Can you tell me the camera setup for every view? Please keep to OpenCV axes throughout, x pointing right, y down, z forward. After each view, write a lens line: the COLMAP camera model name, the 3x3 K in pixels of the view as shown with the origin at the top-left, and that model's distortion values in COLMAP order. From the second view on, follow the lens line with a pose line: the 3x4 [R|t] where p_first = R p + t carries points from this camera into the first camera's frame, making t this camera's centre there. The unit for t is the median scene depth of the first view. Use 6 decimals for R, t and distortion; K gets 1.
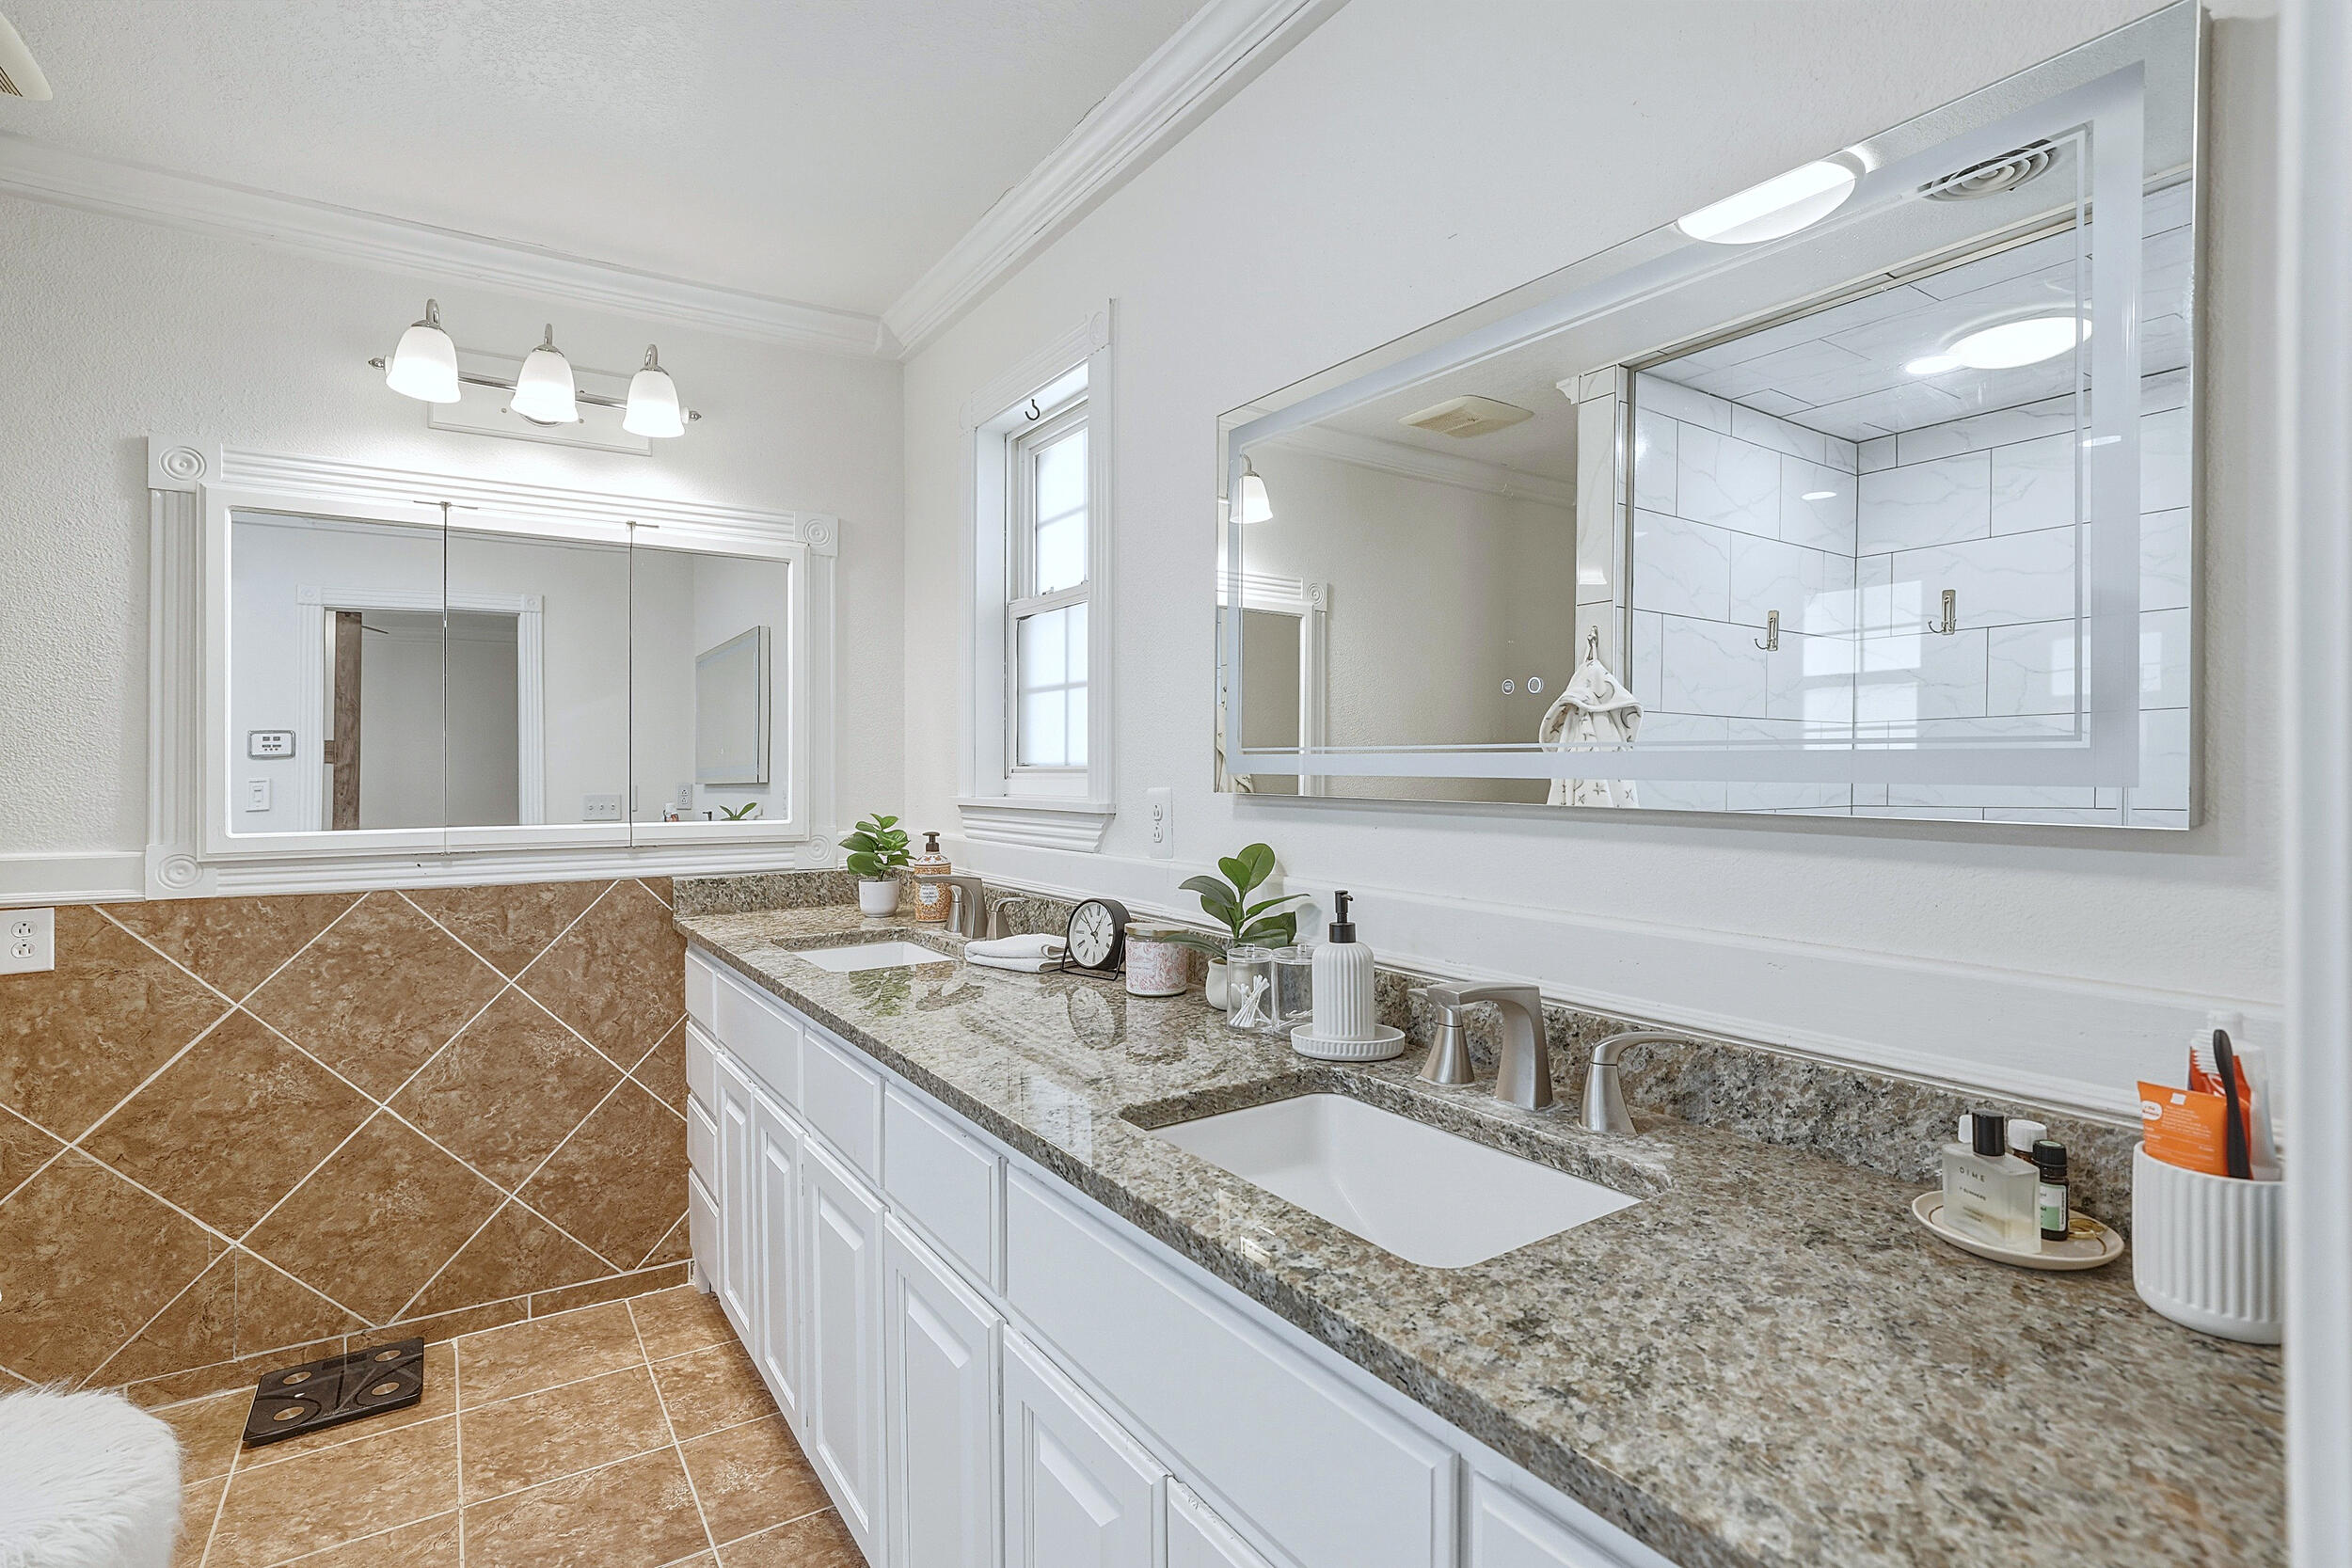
lens RADIAL K [[1141.3, 0, 1184.6], [0, 1141.3, 770.3], [0, 0, 1]] dist [-0.014979, 0.007483]
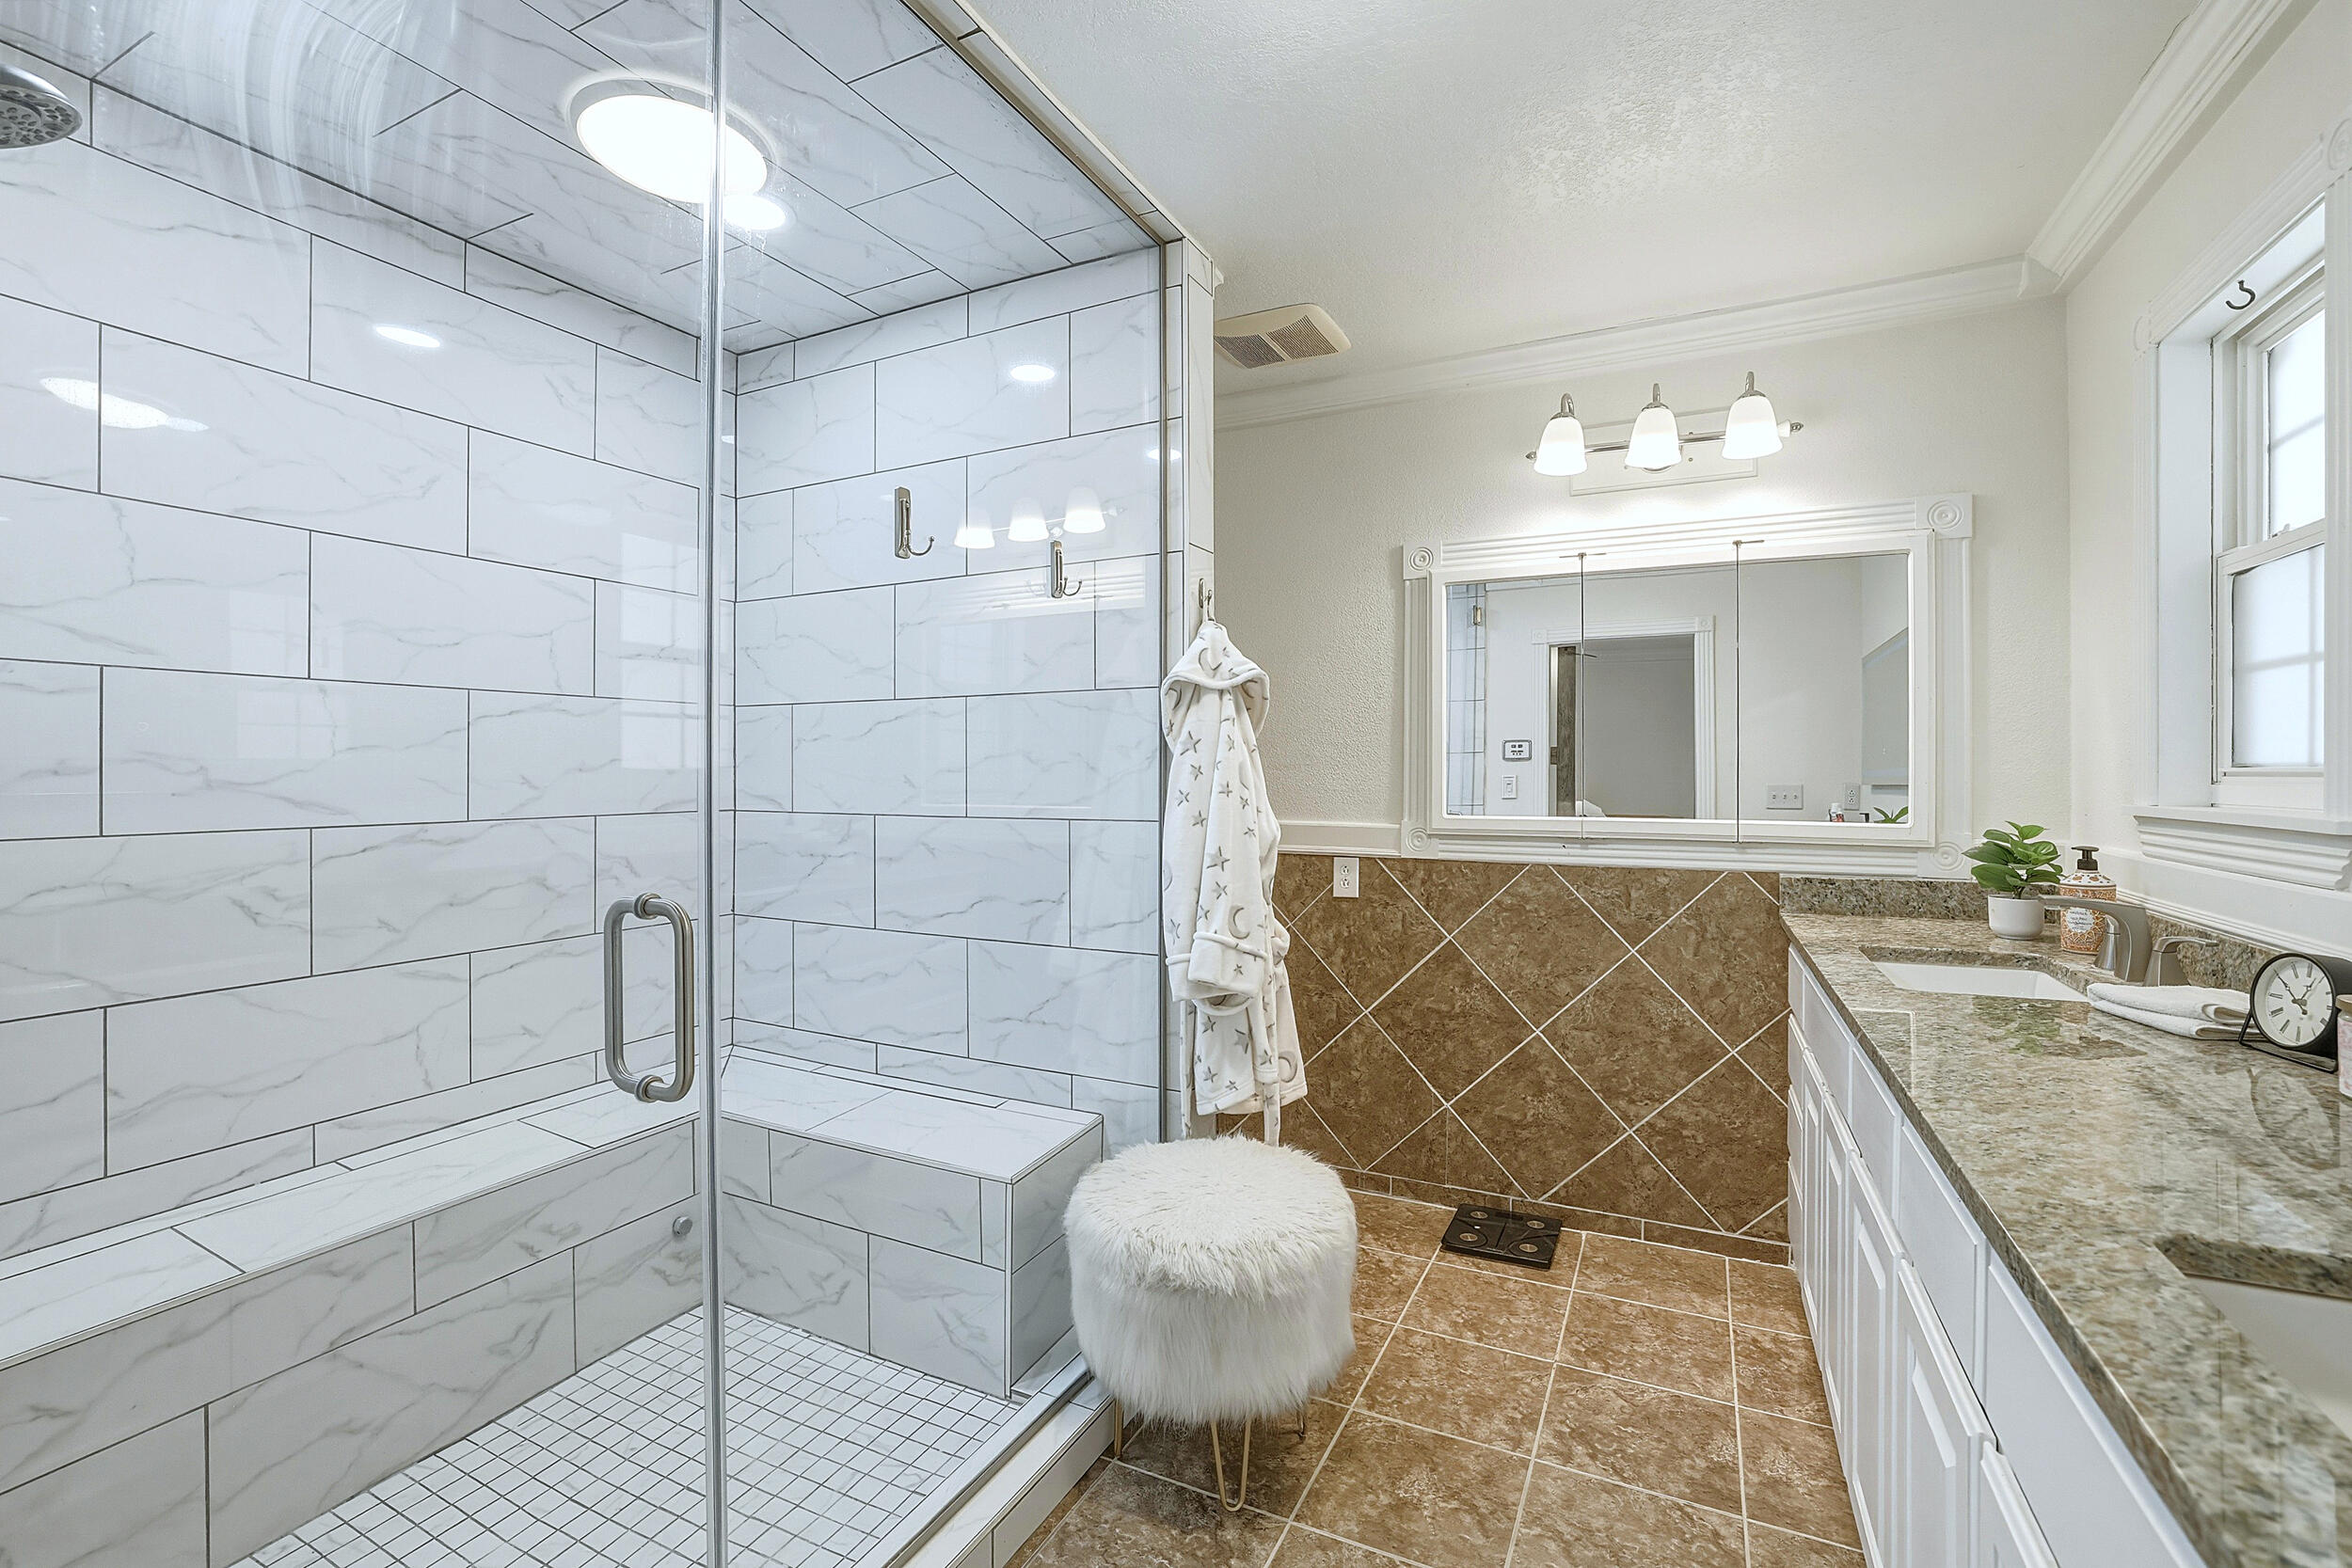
lens RADIAL K [[1027.4, 0, 1181.0], [0, 1027.4, 773.8], [0, 0, 1]] dist [-0.028008, 0.005617]
pose [[0.504316, 0.005405, -0.863502, 0.090756], [-0.003232, 0.999985, 0.004371, -0.000085], [0.863513, 0.000586, 0.504326, 0.064880]]
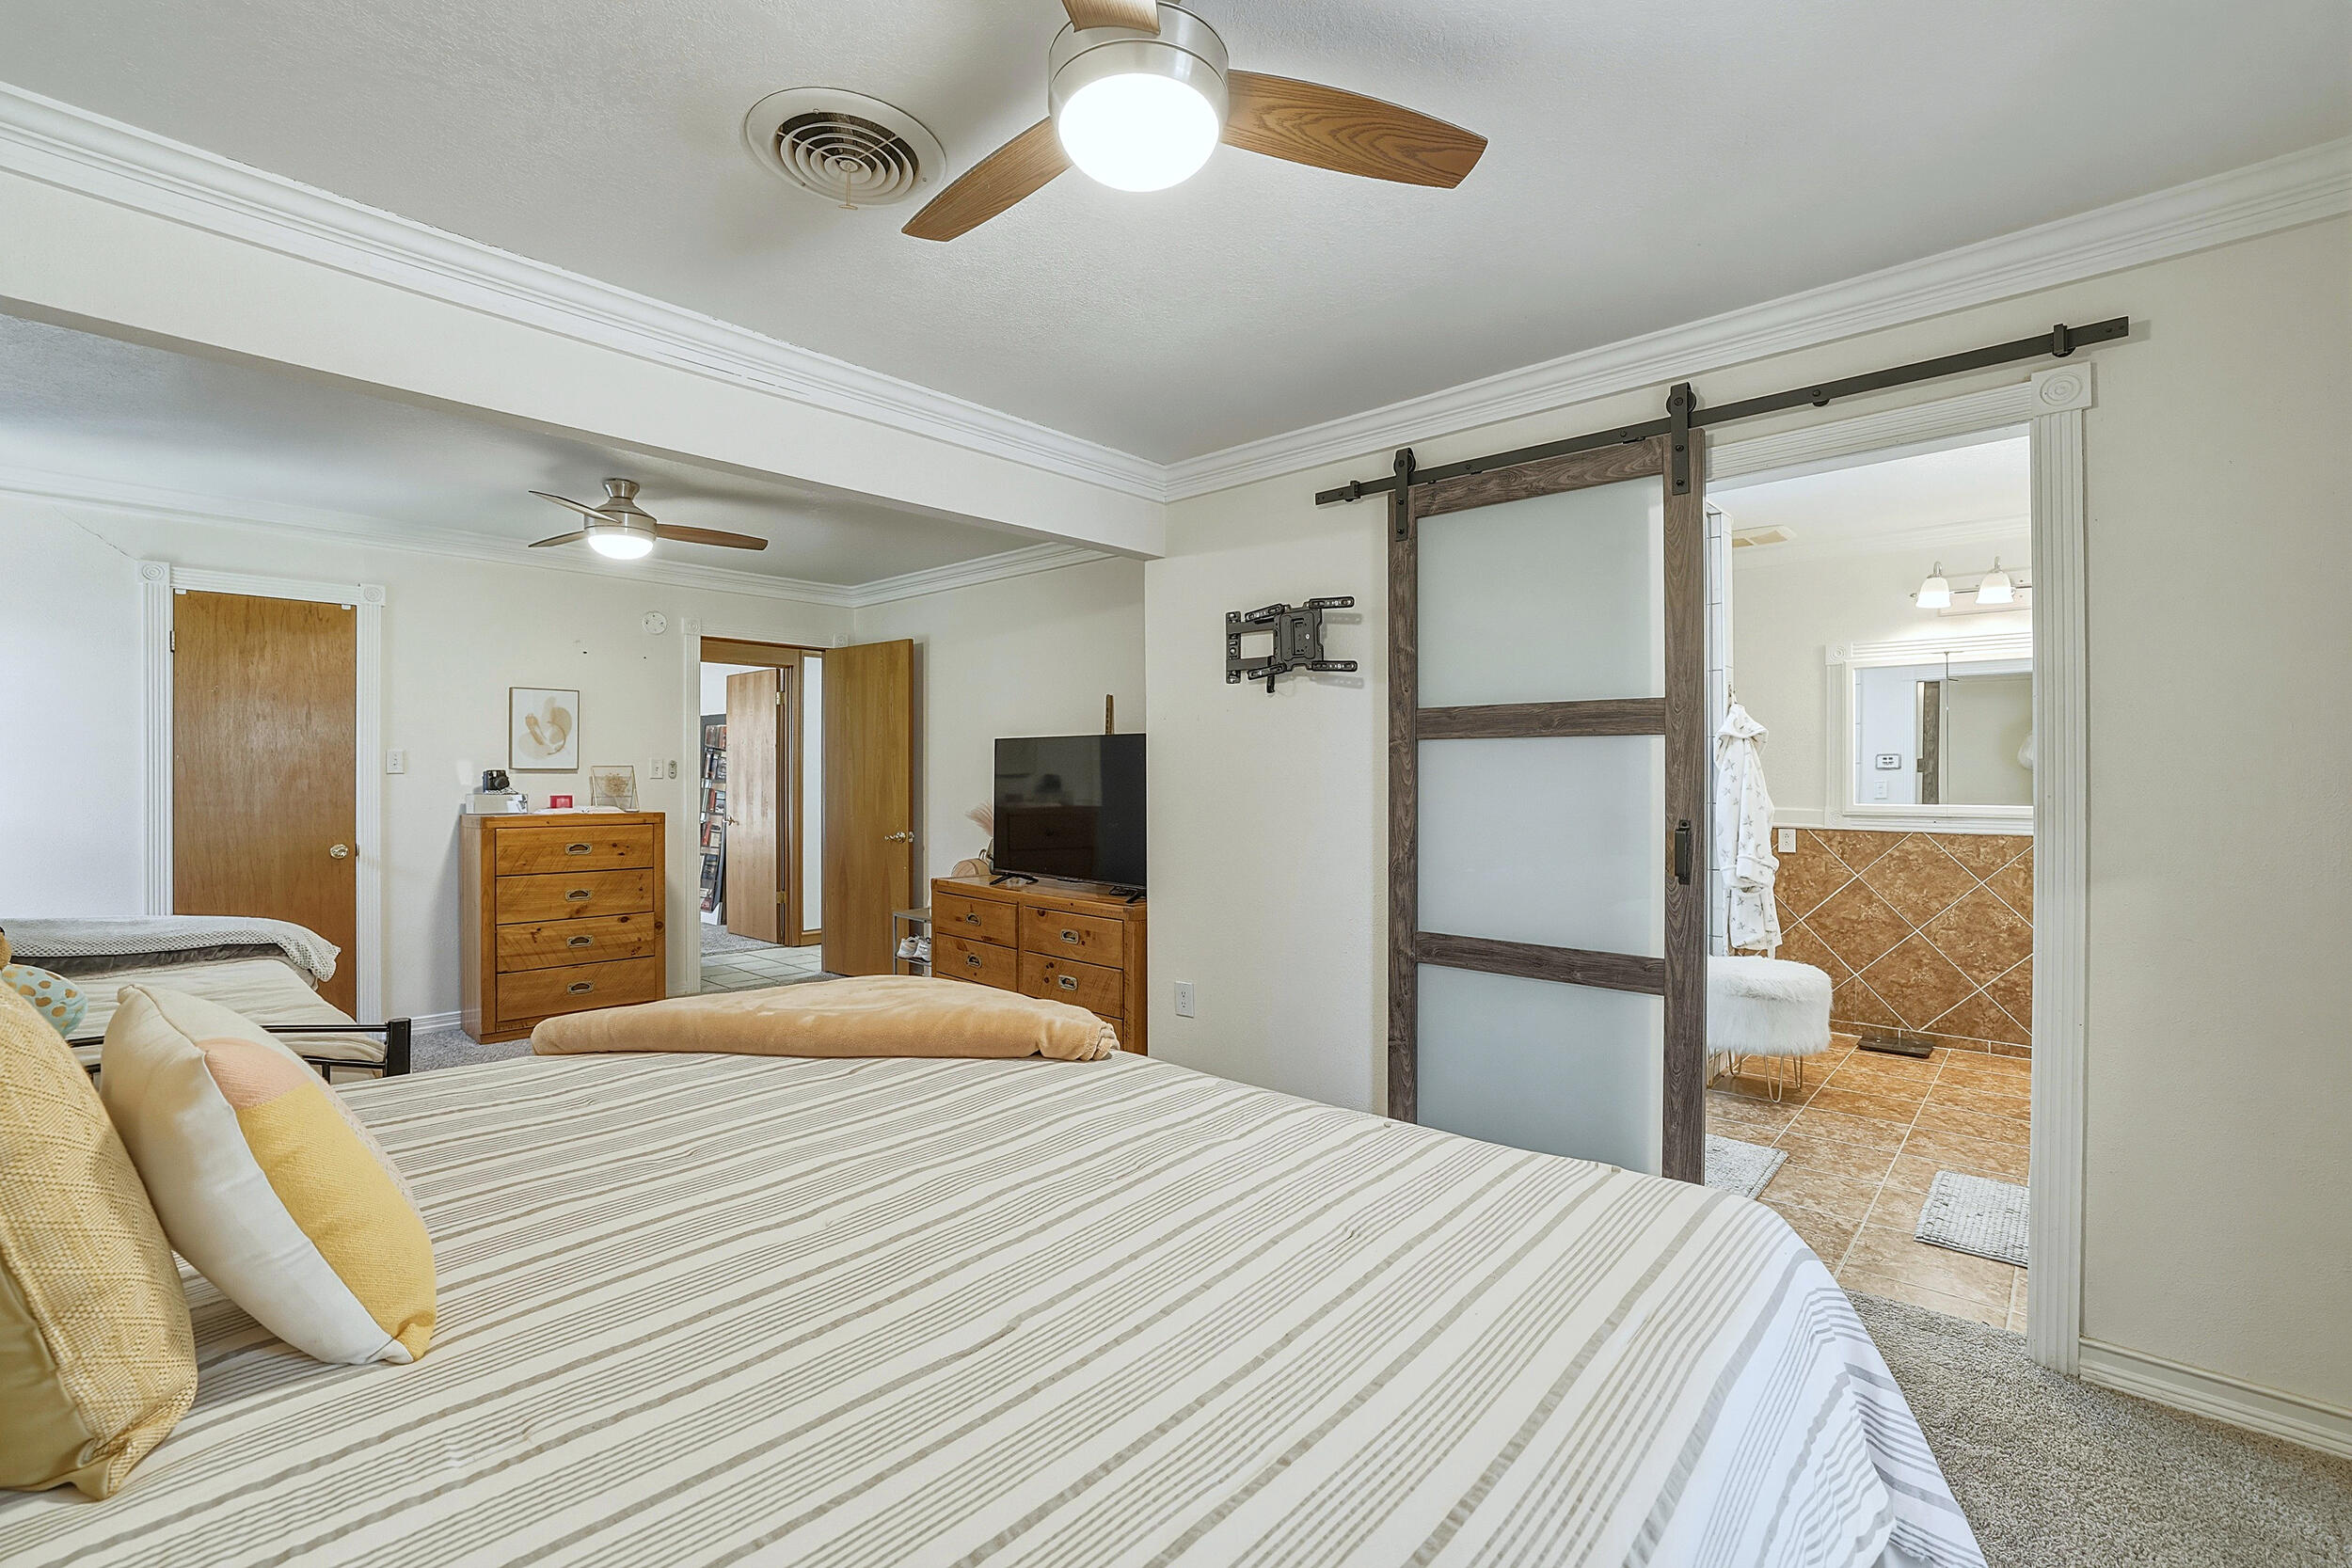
lens RADIAL K [[1027.4, 0, 1170.9], [0, 1027.4, 777.7], [0, 0, 1]] dist [-0.028008, 0.005617]
pose [[0.249246, 0.003527, -0.968434, 0.833926], [-0.000062, 0.999993, 0.003627, -0.006302], [0.968440, -0.000844, 0.249245, -0.890820]]
